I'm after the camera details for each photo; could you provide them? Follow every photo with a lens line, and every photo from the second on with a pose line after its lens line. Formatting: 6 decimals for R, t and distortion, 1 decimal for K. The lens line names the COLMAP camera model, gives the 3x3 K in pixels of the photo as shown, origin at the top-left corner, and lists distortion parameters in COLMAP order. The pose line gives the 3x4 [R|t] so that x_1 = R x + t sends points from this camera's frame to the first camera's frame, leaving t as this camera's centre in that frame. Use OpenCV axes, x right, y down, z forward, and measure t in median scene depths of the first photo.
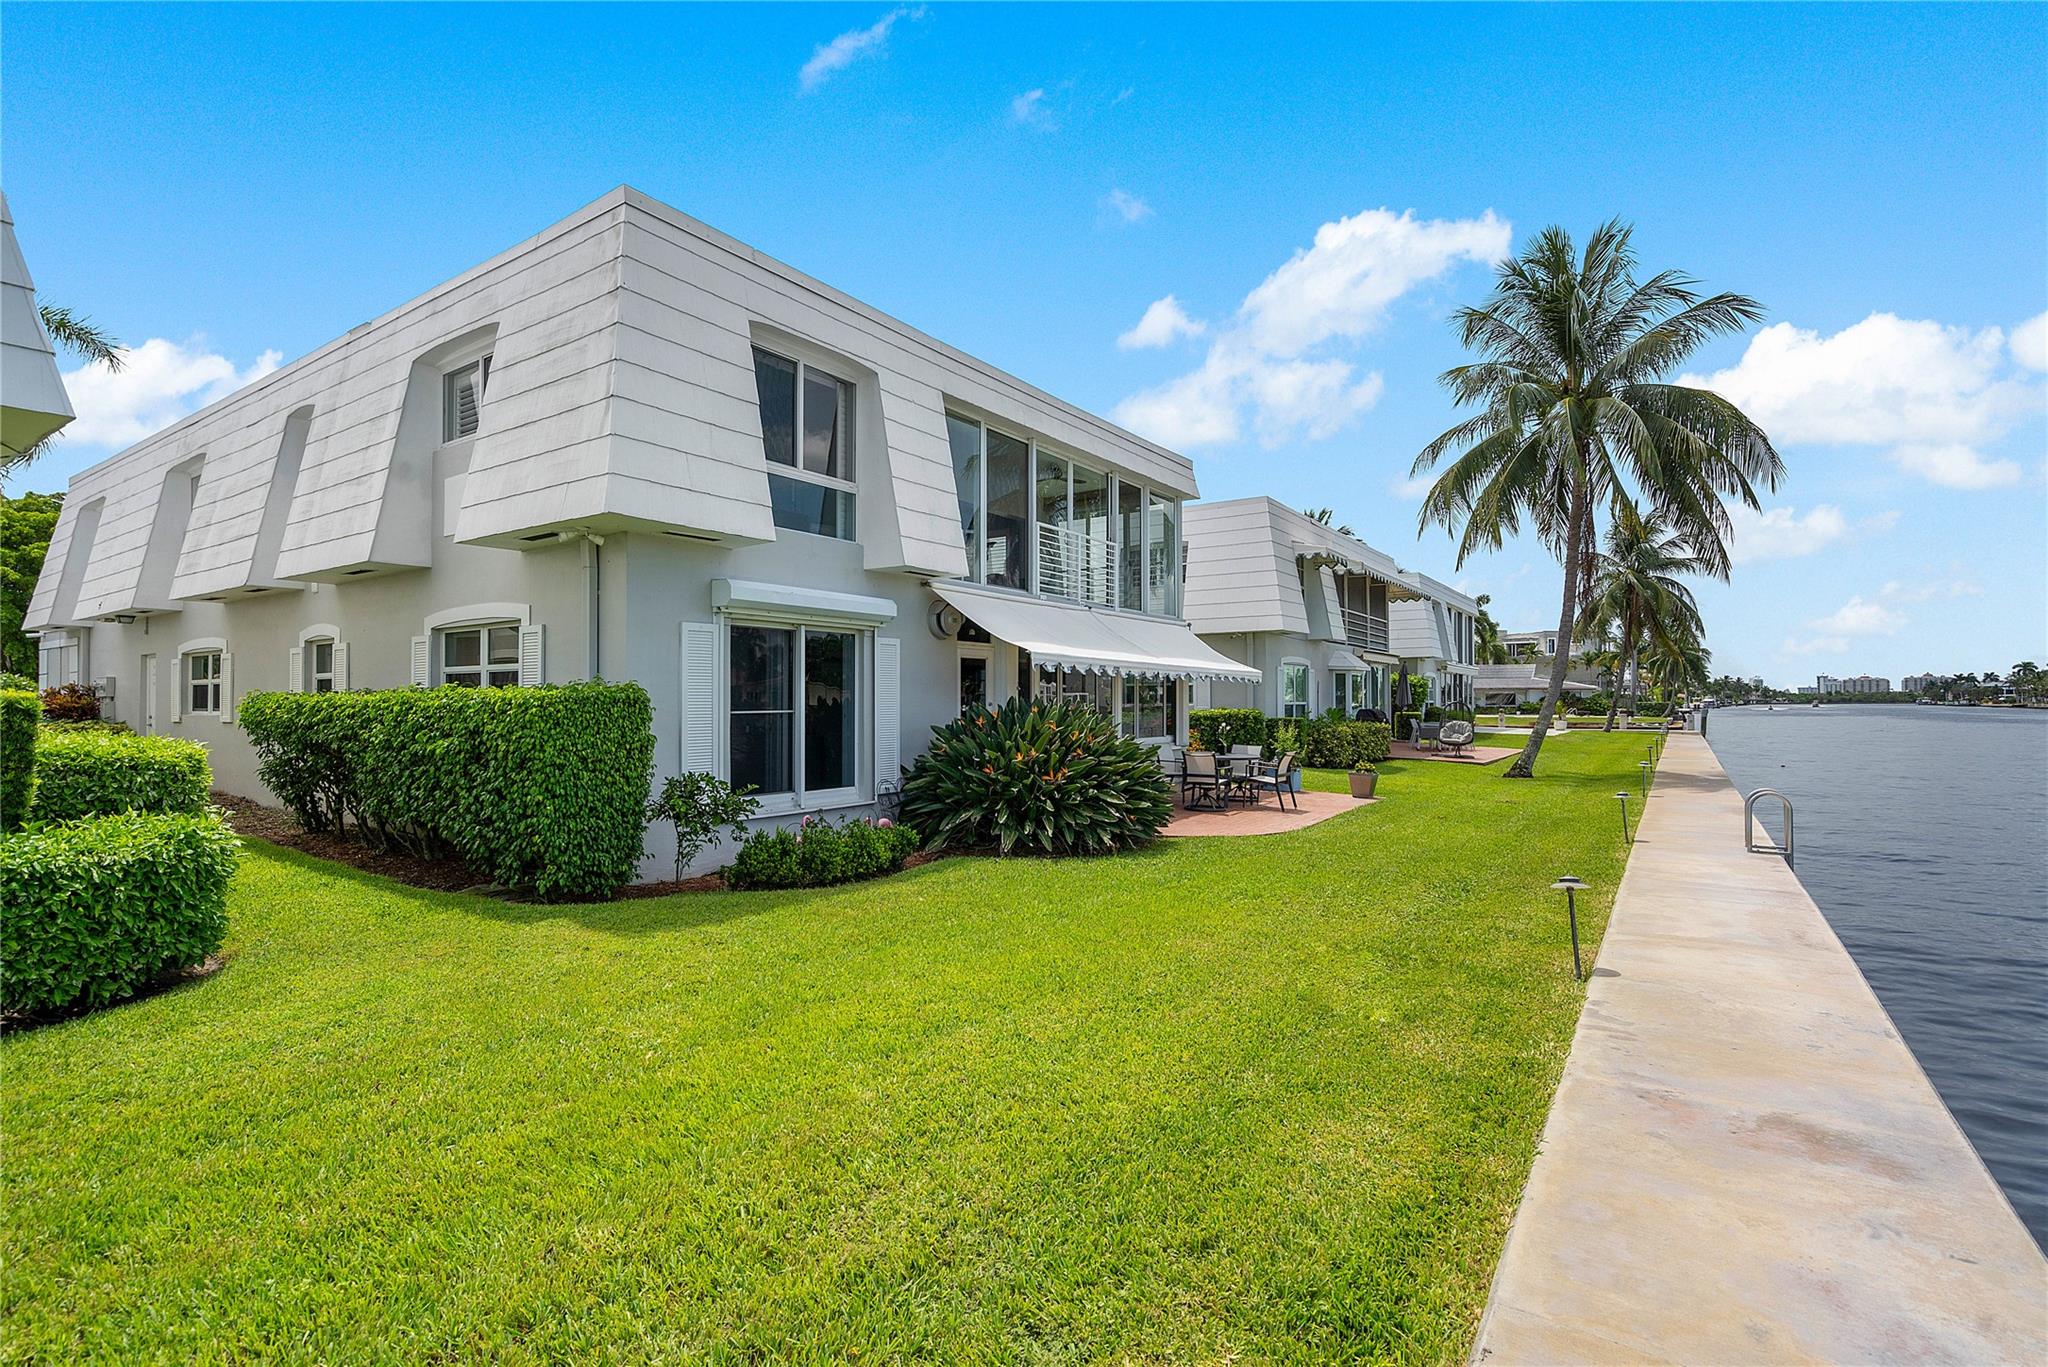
lens RADIAL K [[948.4, 0, 1015.9], [0, 948.4, 676.8], [0, 0, 1]] dist [-0.003927, 0.000022]
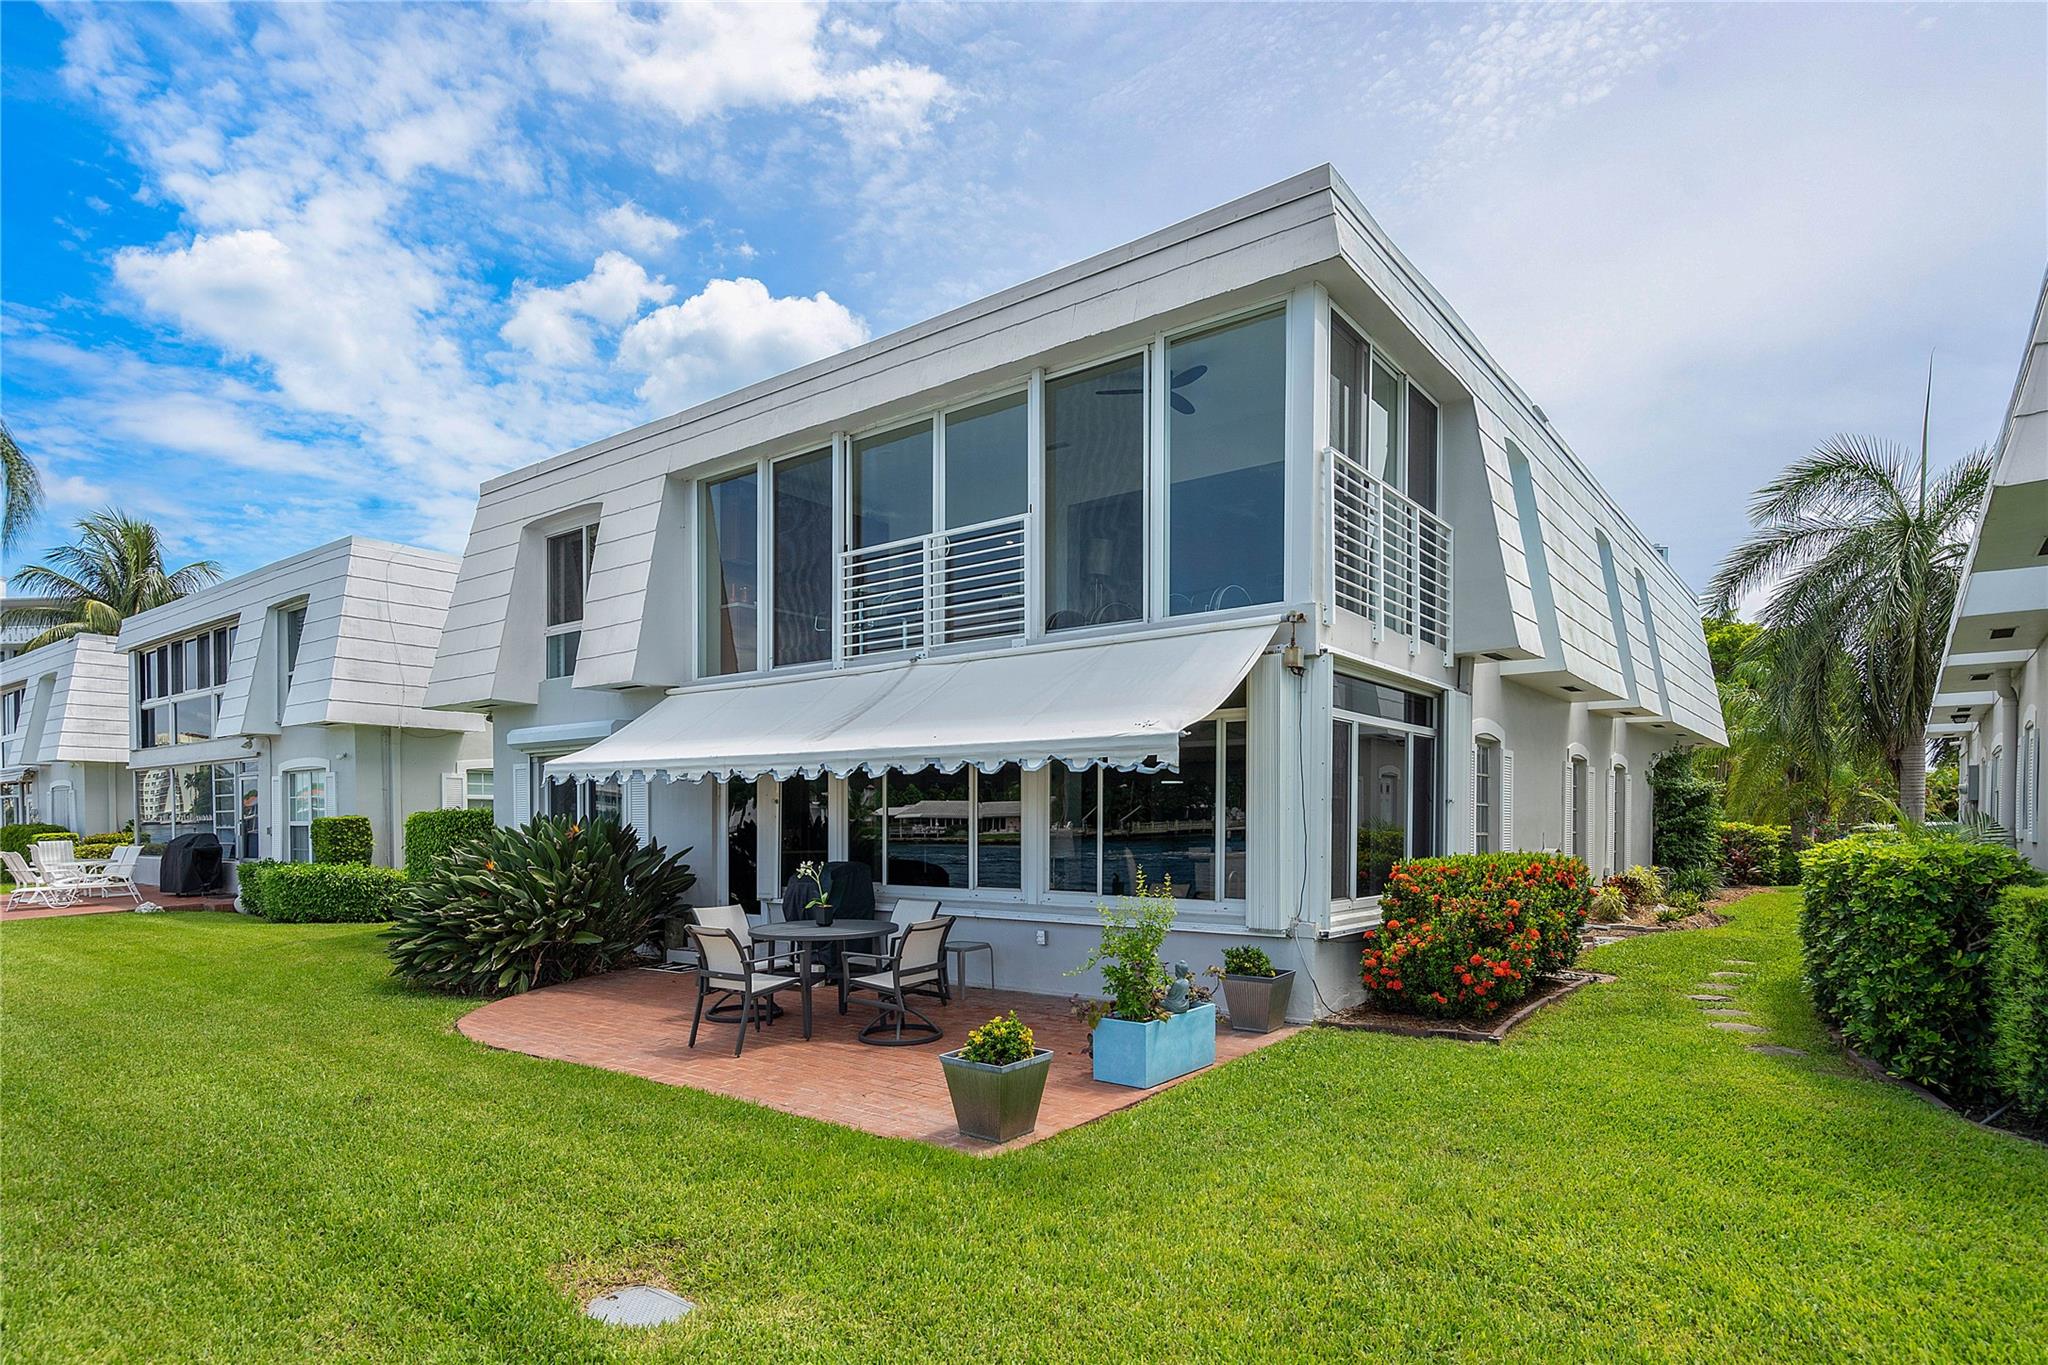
lens RADIAL K [[1104.8, 0, 1024.0], [0, 1104.8, 682.5], [0, 0, 1]] dist [-0.000035, -0.000023]
pose [[-0.052905, -0.139875, -0.988755, 0.765213], [0.019991, 0.989795, -0.141092, 0.036410], [0.998399, -0.027231, -0.049569, 1.187791]]
